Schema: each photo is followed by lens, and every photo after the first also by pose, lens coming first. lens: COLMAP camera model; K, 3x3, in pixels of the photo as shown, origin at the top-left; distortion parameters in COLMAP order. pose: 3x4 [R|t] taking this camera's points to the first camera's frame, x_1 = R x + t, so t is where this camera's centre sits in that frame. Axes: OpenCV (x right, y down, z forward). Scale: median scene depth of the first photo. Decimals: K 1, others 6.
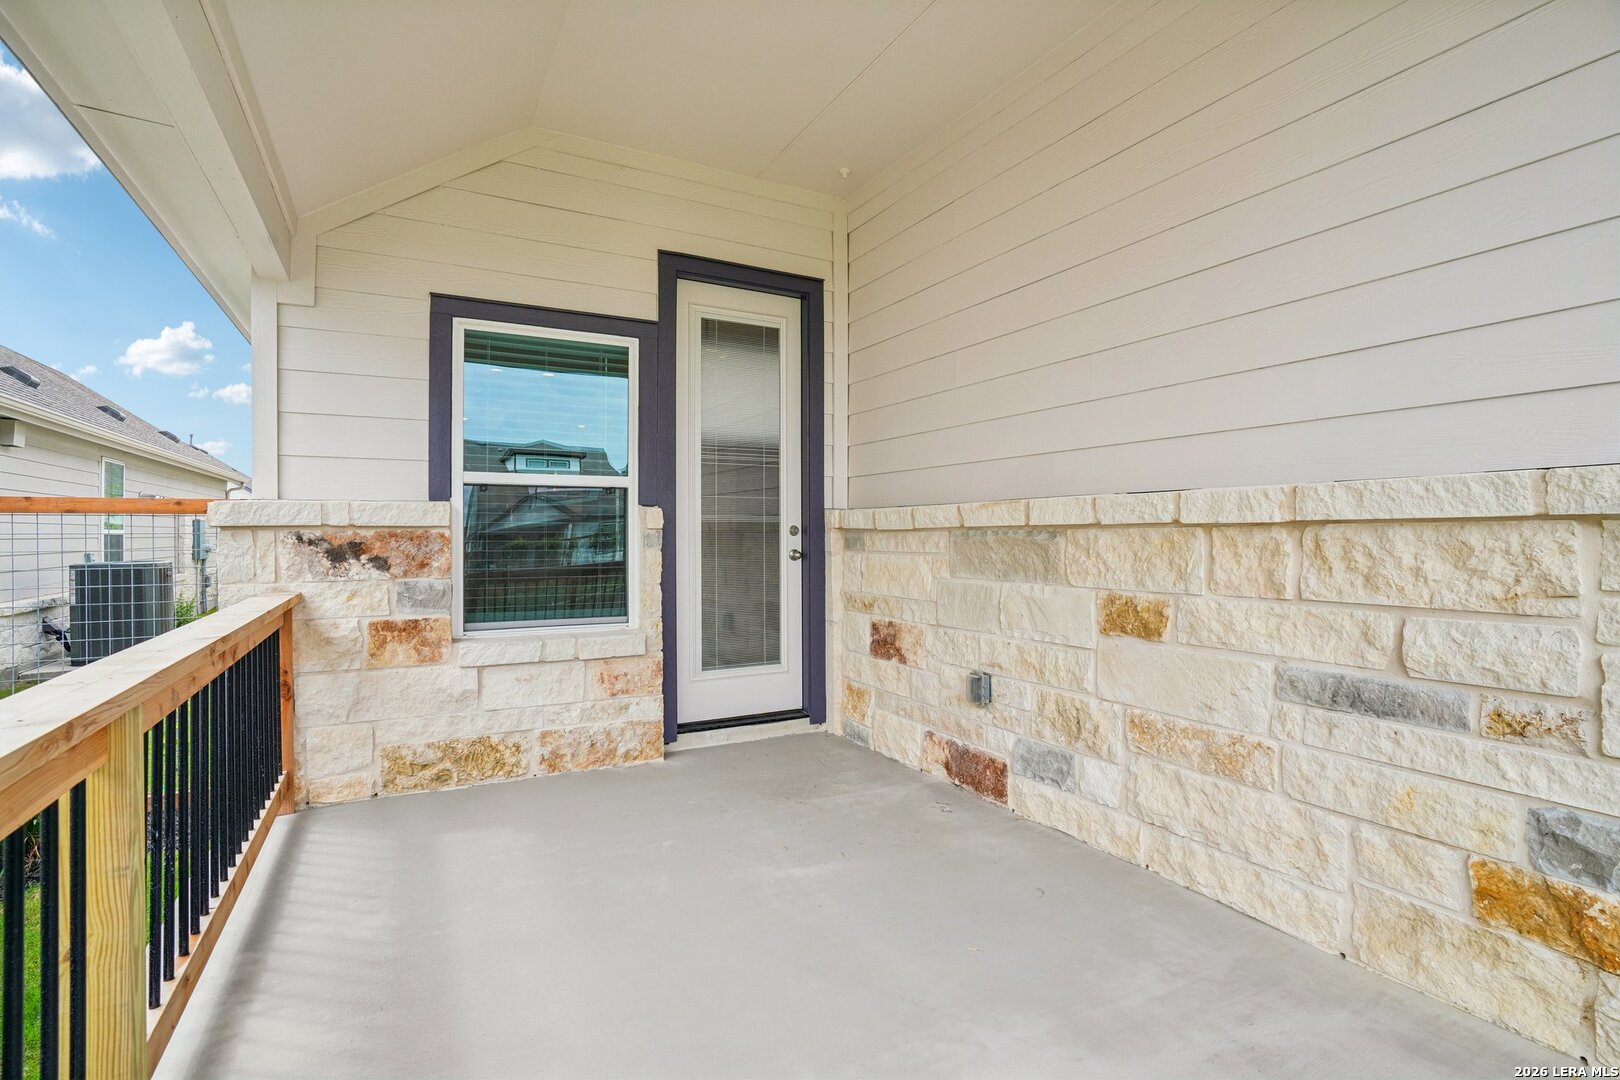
lens RADIAL K [[738.0, 0, 818.6], [0, 738.0, 539.8], [0, 0, 1]] dist [-0.004279, 0.000851]
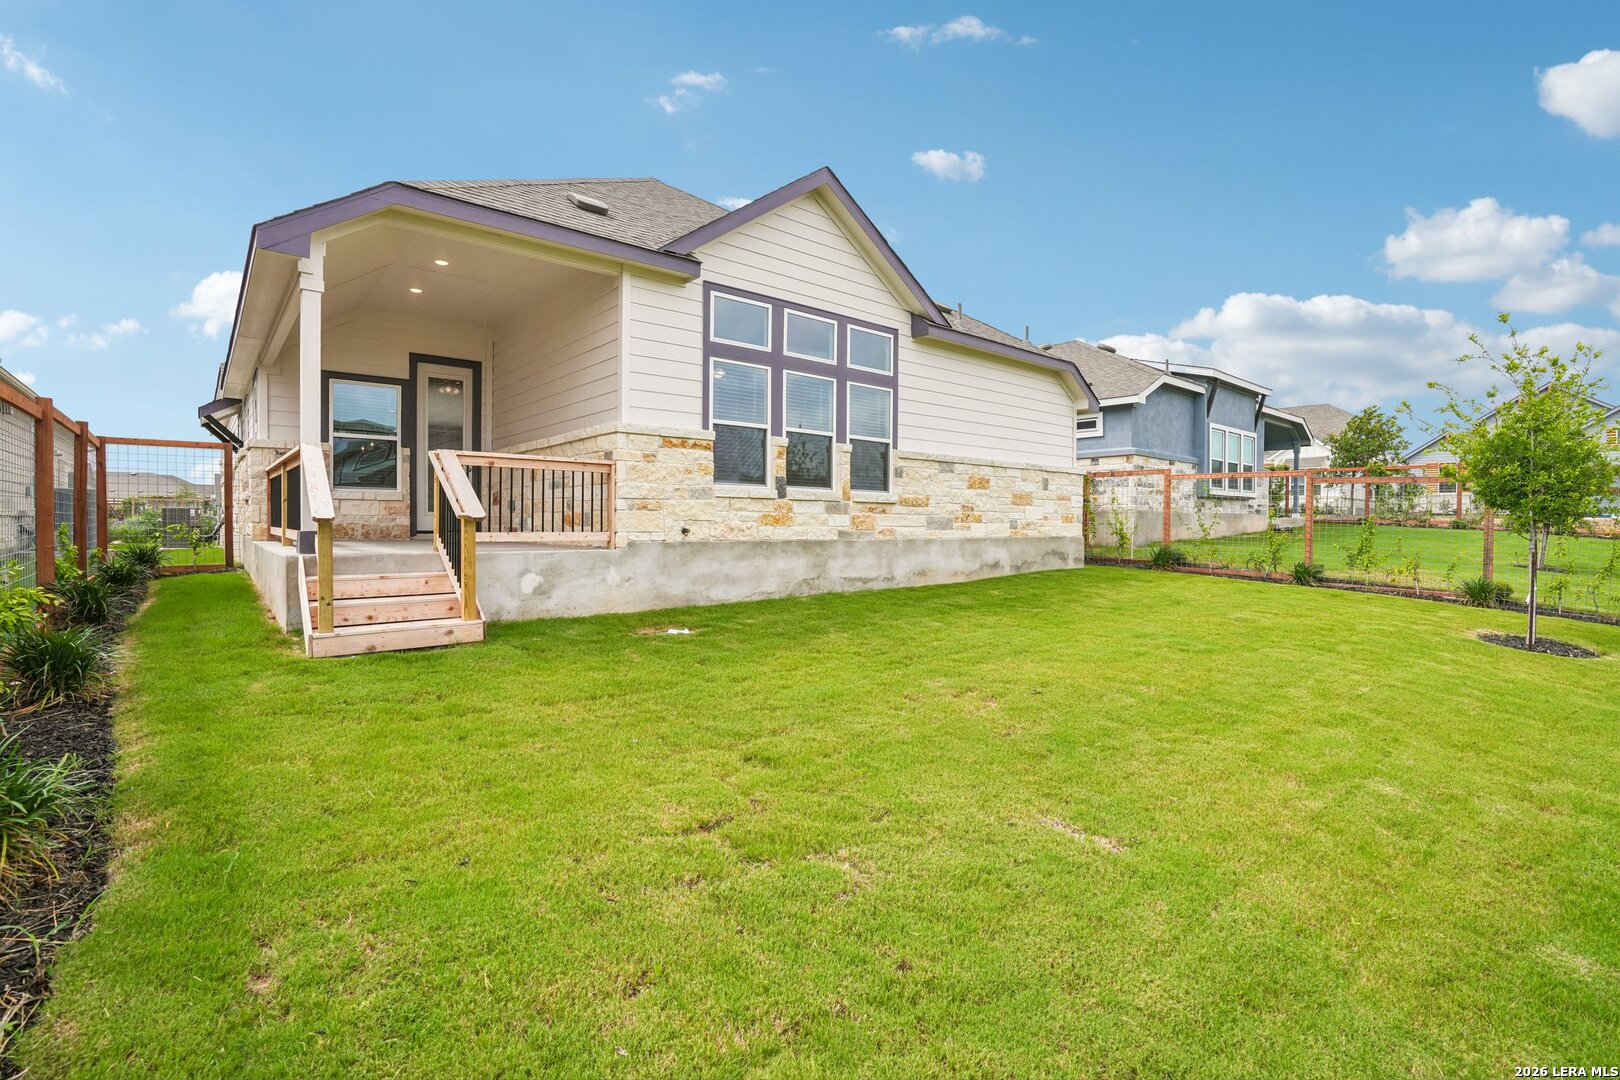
lens RADIAL K [[738.0, 0, 798.7], [0, 738.0, 529.1], [0, 0, 1]] dist [-0.004279, 0.000851]
pose [[0.983870, 0.003071, 0.178857, 0.694669], [-0.004517, 0.999960, 0.007679, 0.222762], [-0.178826, -0.008363, 0.983845, -1.884854]]
